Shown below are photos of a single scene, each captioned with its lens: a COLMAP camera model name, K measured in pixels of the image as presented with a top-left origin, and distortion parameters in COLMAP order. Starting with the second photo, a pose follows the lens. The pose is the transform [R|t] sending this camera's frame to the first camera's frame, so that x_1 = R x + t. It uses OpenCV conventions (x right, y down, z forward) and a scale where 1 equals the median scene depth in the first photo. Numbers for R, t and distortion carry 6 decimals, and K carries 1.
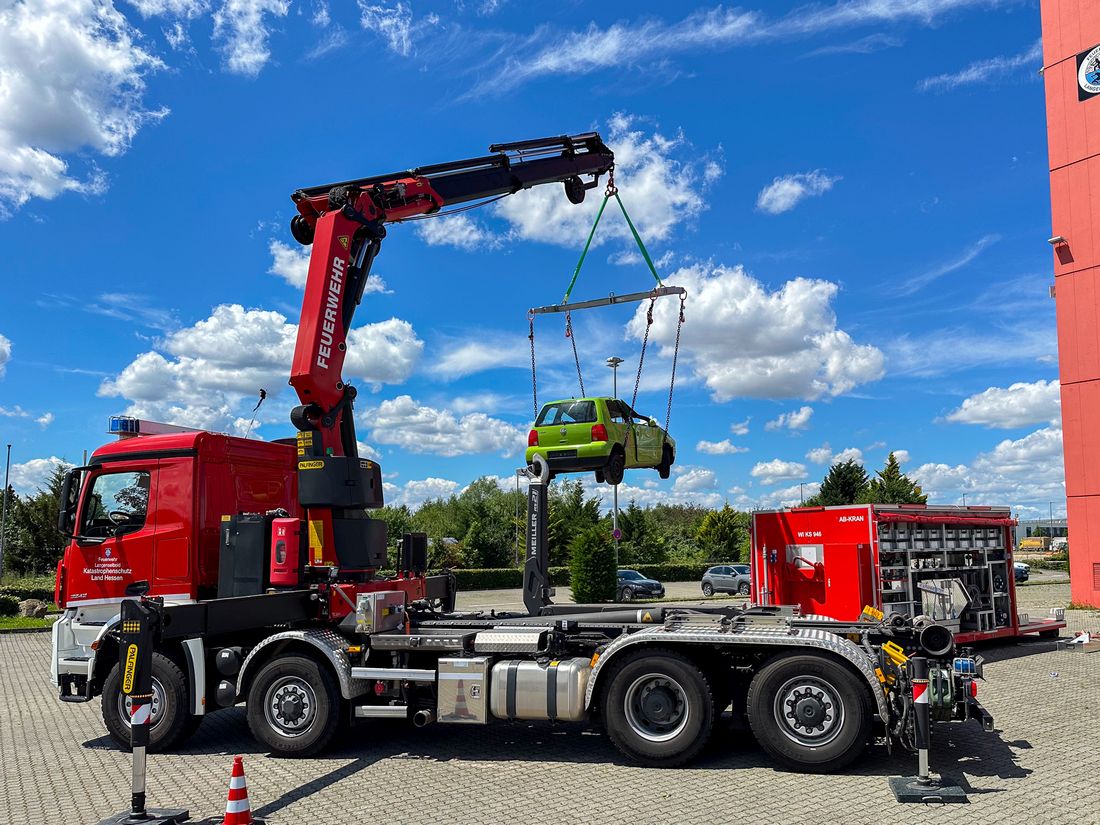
lens RADIAL K [[754.5, 0, 550.0], [0, 754.5, 412.5], [0, 0, 1]] dist [-0.030039, 0.005954]
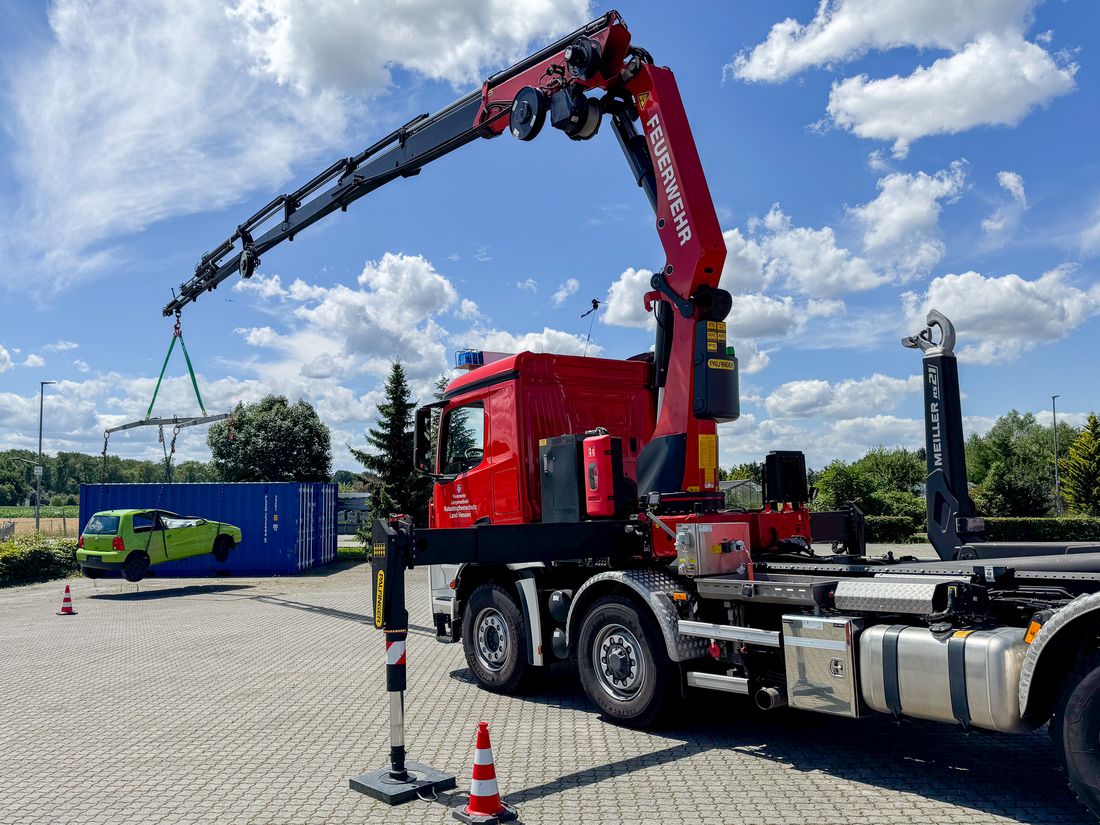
lens RADIAL K [[793.3, 0, 550.0], [0, 793.3, 412.5], [0, 0, 1]] dist [0.131423, -0.191687]
pose [[0.819126, -0.088218, -0.566789, 0.112057], [0.127213, 0.991436, 0.029536, 0.088265], [0.559329, -0.096297, 0.823333, 0.272528]]
